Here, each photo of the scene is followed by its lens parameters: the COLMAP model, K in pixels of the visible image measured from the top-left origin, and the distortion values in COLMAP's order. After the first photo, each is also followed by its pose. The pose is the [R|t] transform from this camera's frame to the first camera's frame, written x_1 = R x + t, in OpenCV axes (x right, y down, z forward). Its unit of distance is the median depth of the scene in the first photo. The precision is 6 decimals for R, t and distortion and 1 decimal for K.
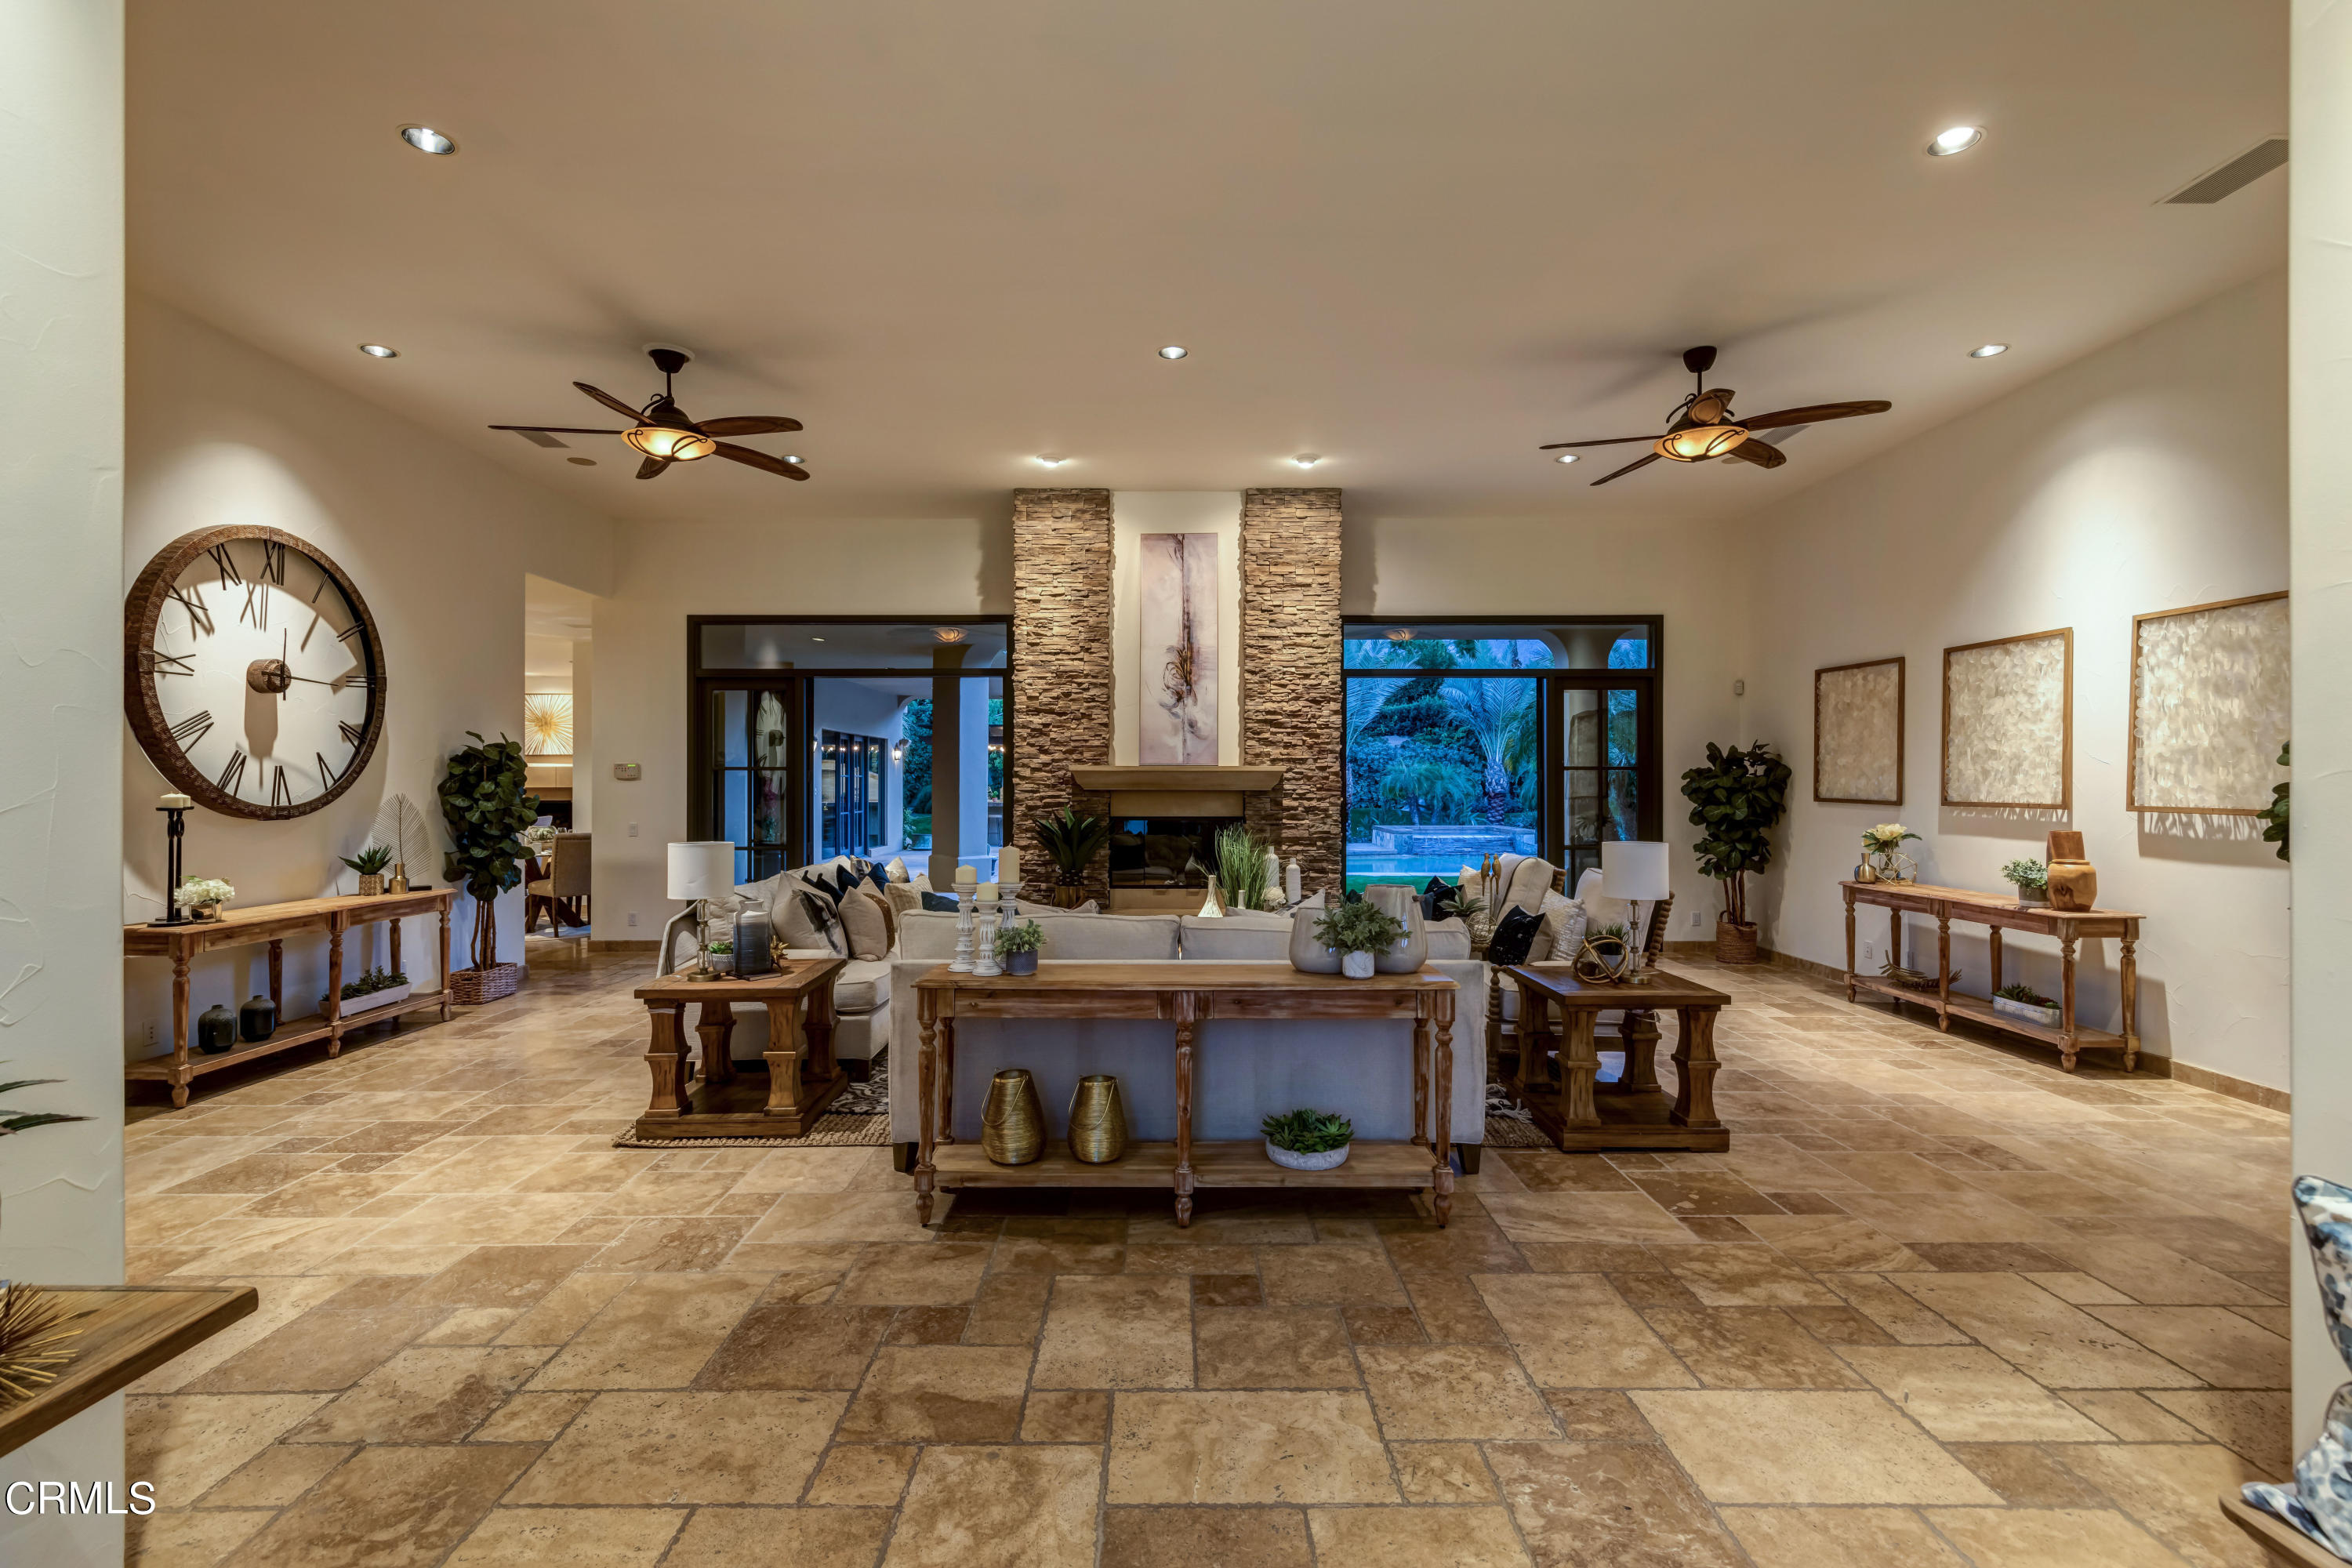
lens RADIAL K [[1035.5, 0, 1171.5], [0, 1035.5, 760.3], [0, 0, 1]] dist [0.011556, 0.000039]
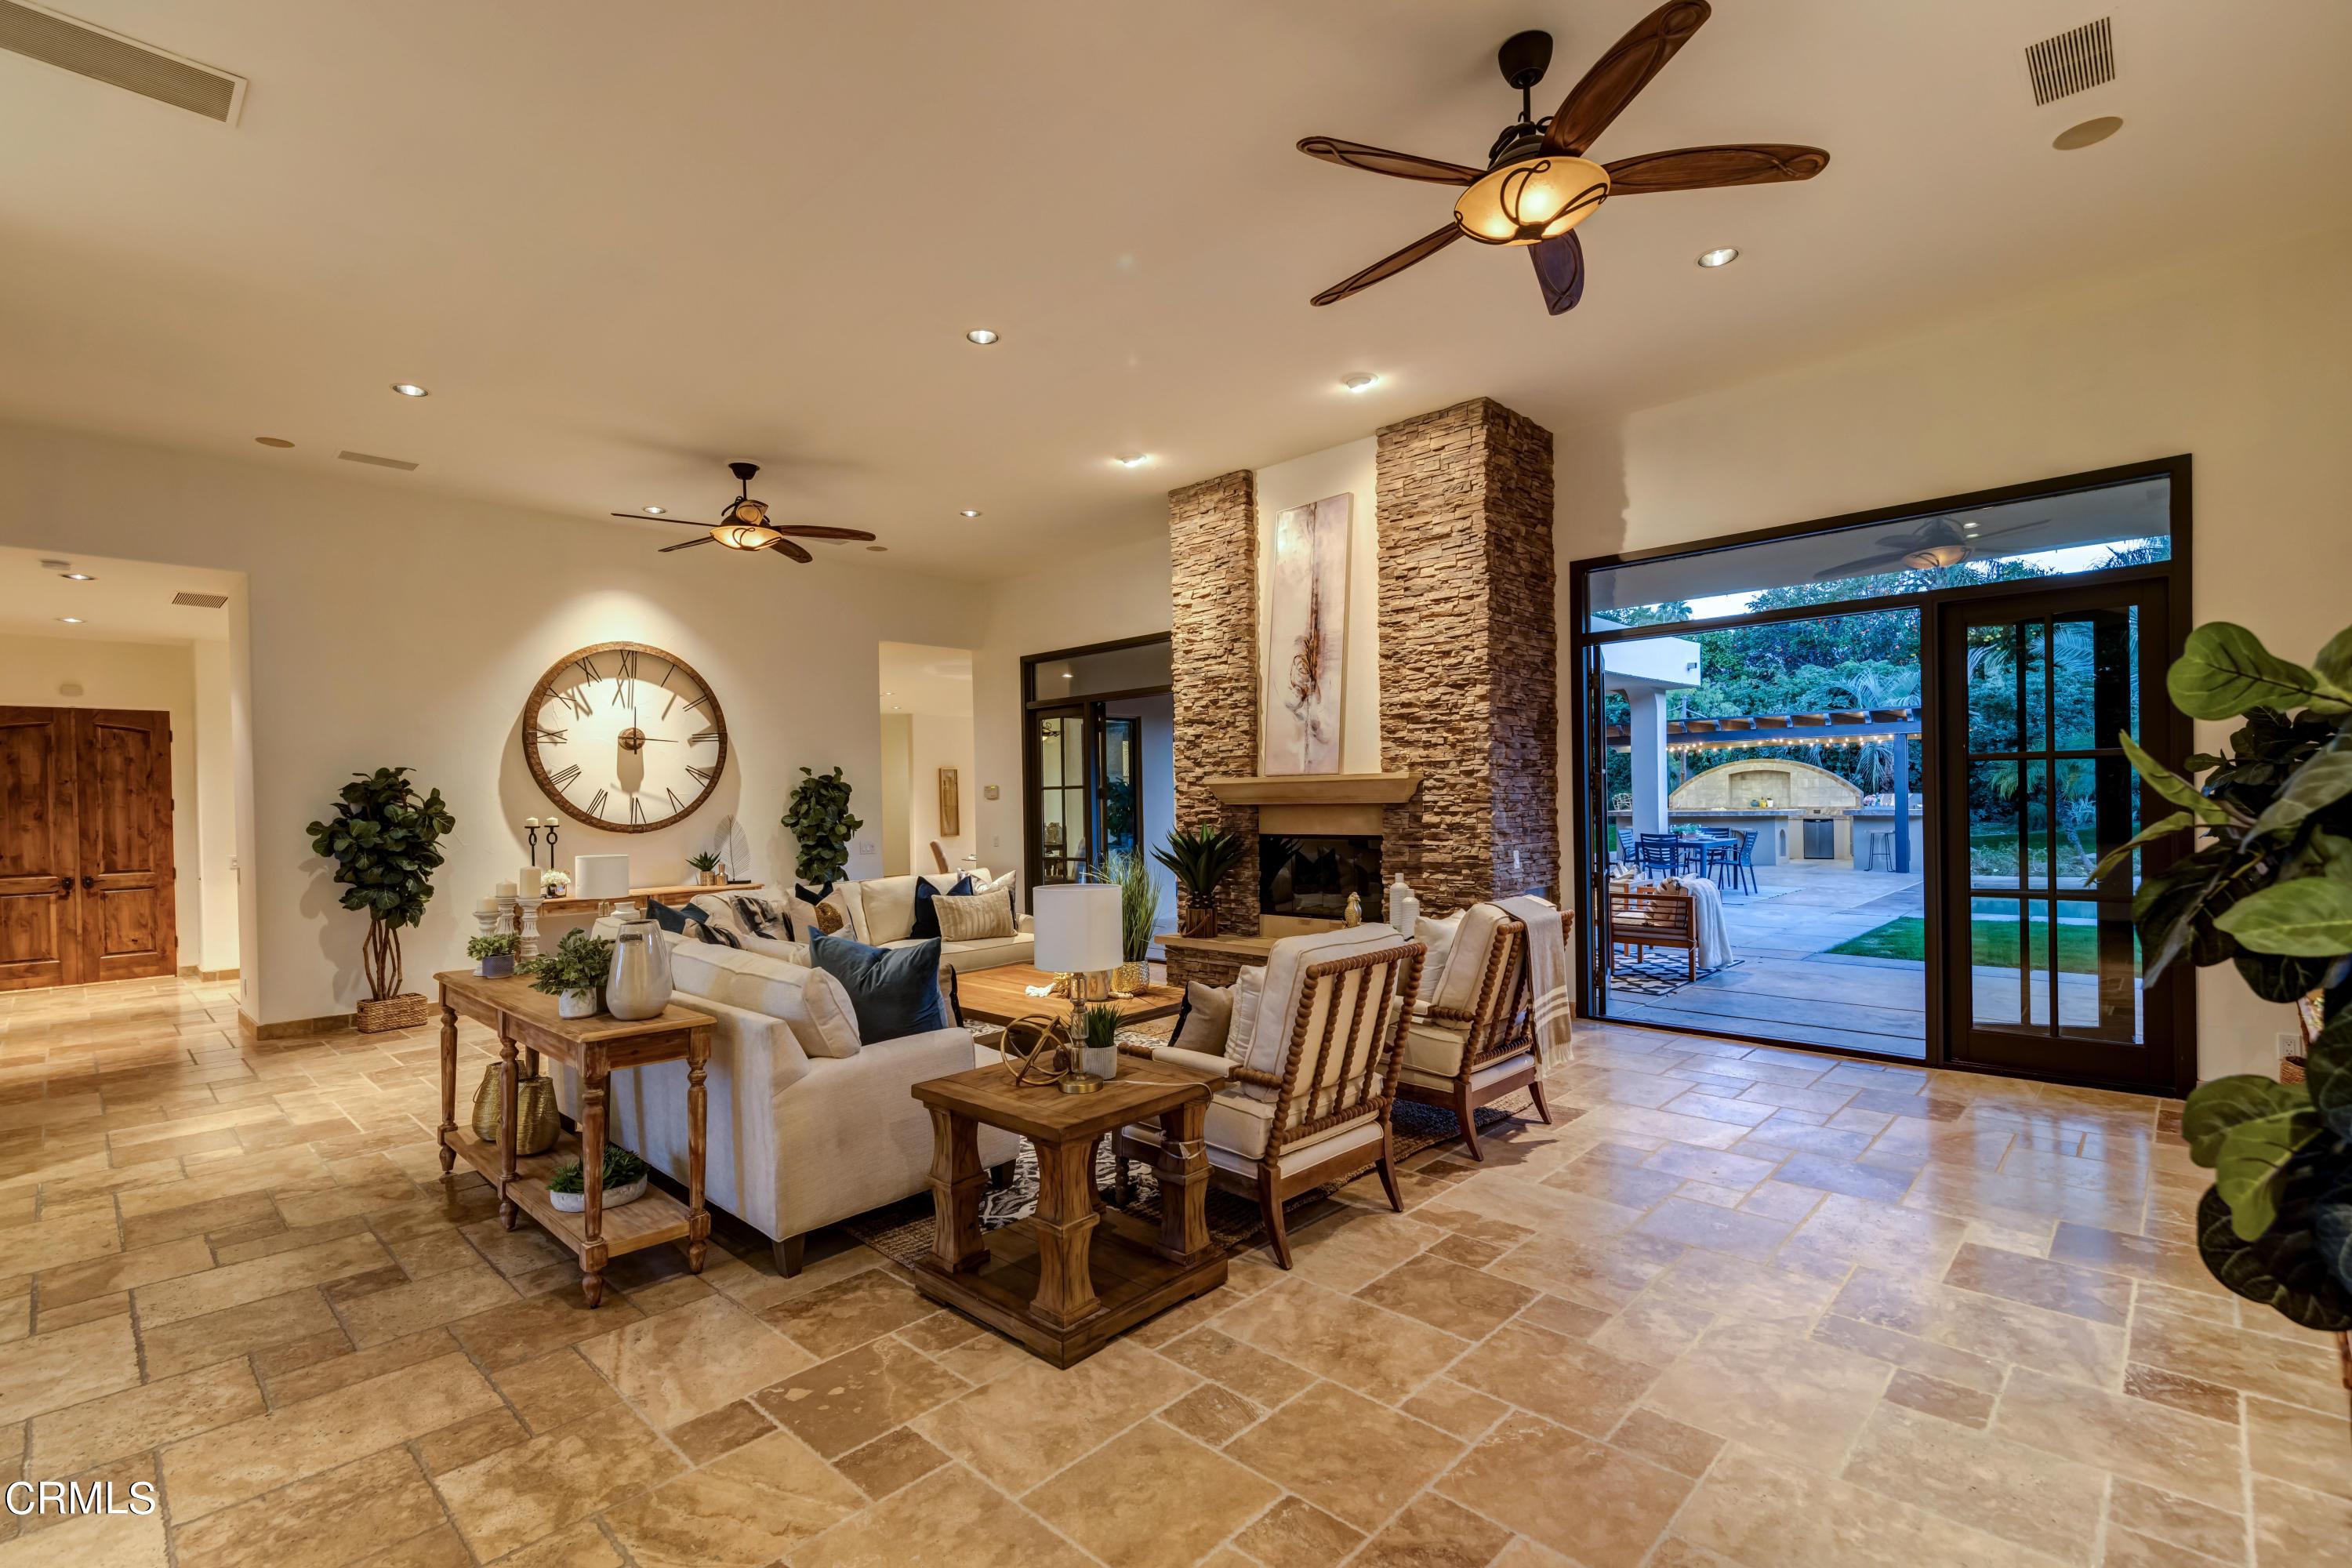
lens RADIAL K [[1056.1, 0, 1176.0], [0, 1056.1, 784.0], [0, 0, 1]] dist [0.010353, -0.000713]
pose [[0.721484, -0.023509, -0.692032, 0.527717], [0.034926, 0.999387, 0.002461, 0.006382], [0.691549, -0.025946, 0.721863, 0.292146]]
